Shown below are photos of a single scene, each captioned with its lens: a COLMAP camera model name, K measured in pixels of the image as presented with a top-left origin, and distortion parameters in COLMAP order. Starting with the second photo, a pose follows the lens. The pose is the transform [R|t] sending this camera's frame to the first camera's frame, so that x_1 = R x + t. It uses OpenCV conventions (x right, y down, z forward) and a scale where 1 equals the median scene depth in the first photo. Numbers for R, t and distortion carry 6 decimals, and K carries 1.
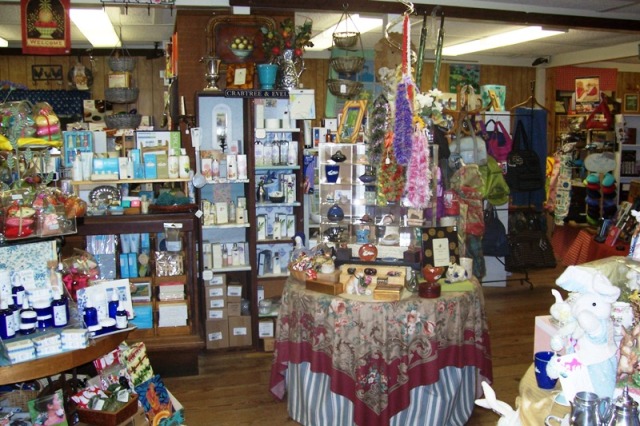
lens RADIAL K [[650.9, 0, 323.1], [0, 650.9, 217.5], [0, 0, 1]] dist [-0.117740, 0.000000]
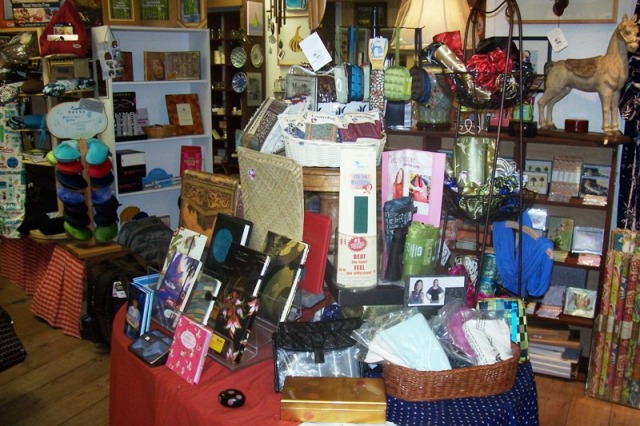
lens RADIAL K [[650.9, 0, 322.9], [0, 650.9, 213.6], [0, 0, 1]] dist [-0.117740, 0.000000]
pose [[0.666716, -0.171373, 0.725342, 0.174869], [0.094978, 0.984807, 0.145374, -0.066012], [-0.739236, -0.028031, 0.672863, 0.487088]]
